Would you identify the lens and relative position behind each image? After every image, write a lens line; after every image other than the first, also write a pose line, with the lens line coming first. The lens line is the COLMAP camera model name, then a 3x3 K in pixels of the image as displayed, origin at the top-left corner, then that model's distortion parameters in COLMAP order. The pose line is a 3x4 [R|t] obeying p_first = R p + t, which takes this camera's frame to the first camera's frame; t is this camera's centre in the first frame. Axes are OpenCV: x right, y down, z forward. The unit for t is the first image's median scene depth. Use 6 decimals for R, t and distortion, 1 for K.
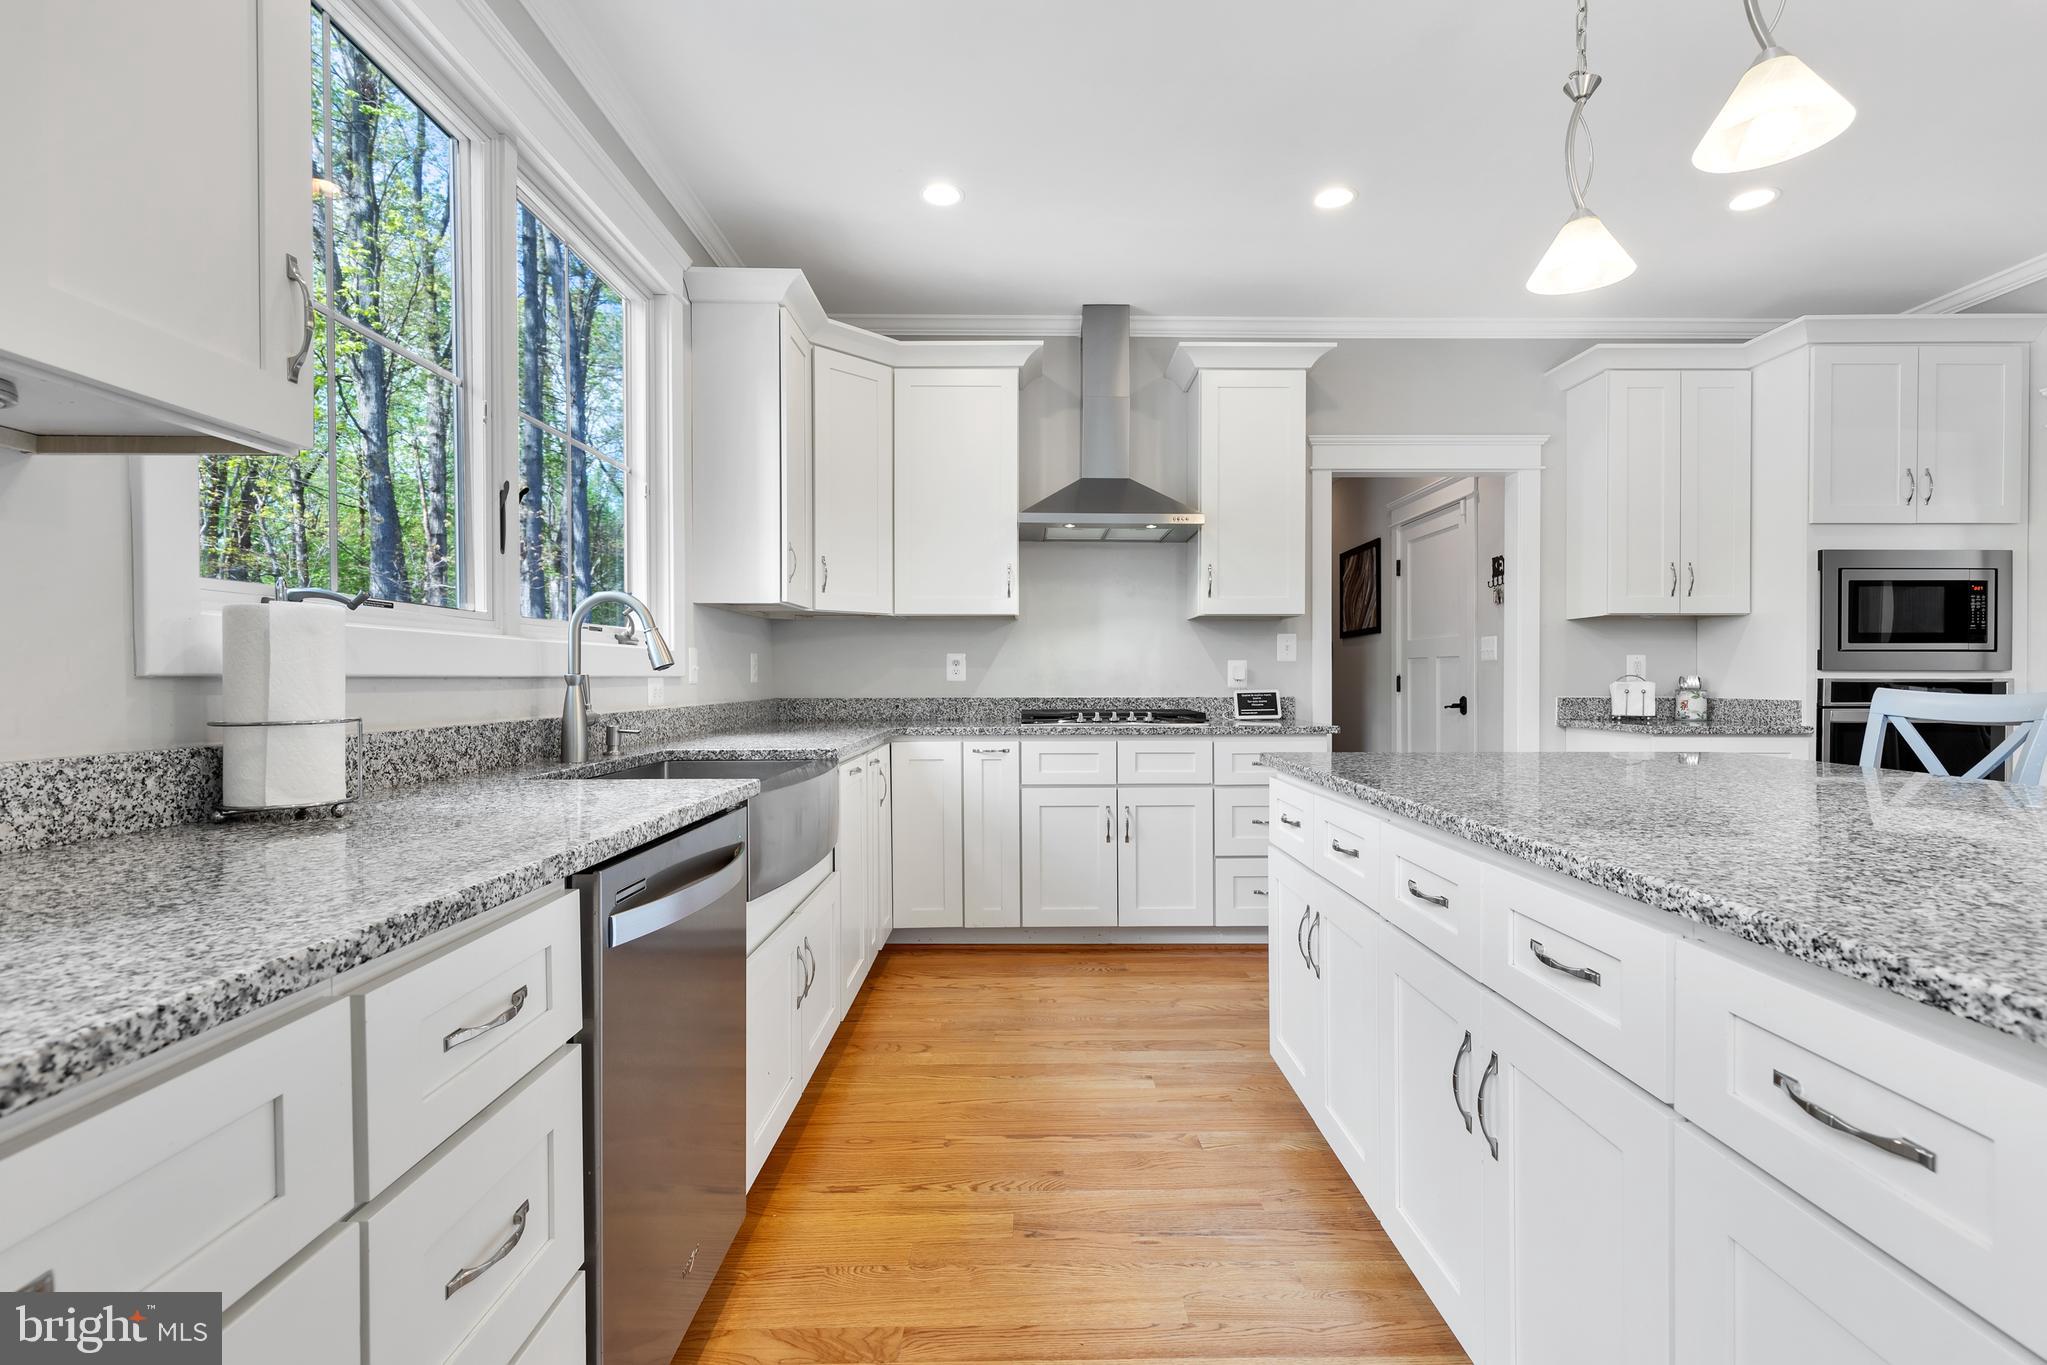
lens RADIAL K [[936.2, 0, 1035.6], [0, 936.2, 685.9], [0, 0, 1]] dist [0.009853, -0.001430]
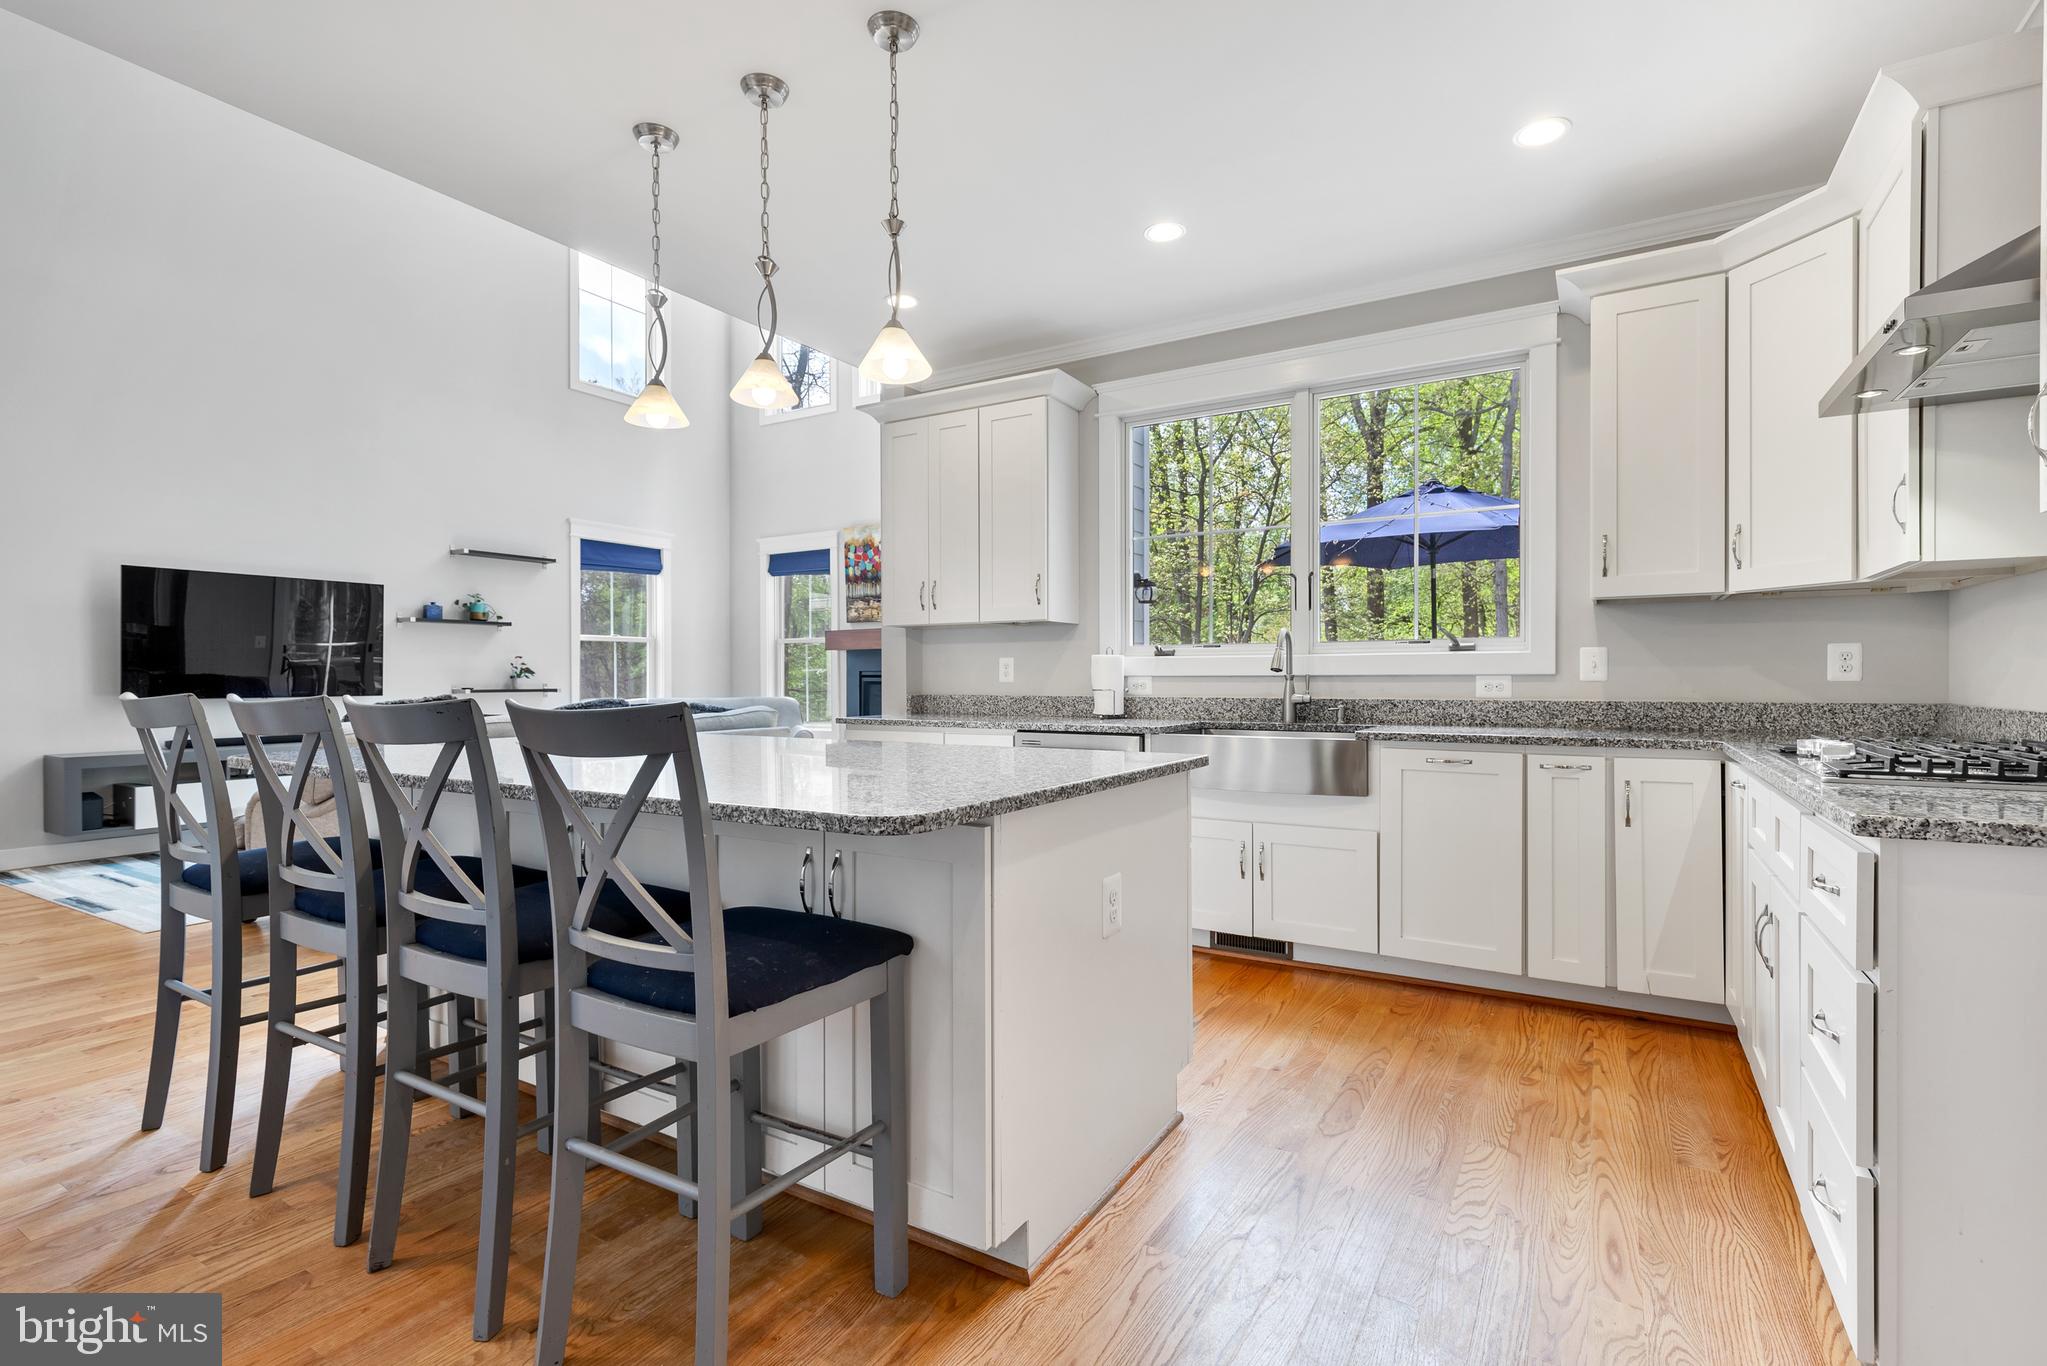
lens RADIAL K [[936.2, 0, 1033.0], [0, 936.2, 686.4], [0, 0, 1]] dist [0.009853, -0.001430]
pose [[-0.522357, 0.012800, -0.852631, 0.796710], [-0.002420, 0.999861, 0.016493, -0.010390], [0.852723, 0.010678, -0.522254, 0.921588]]
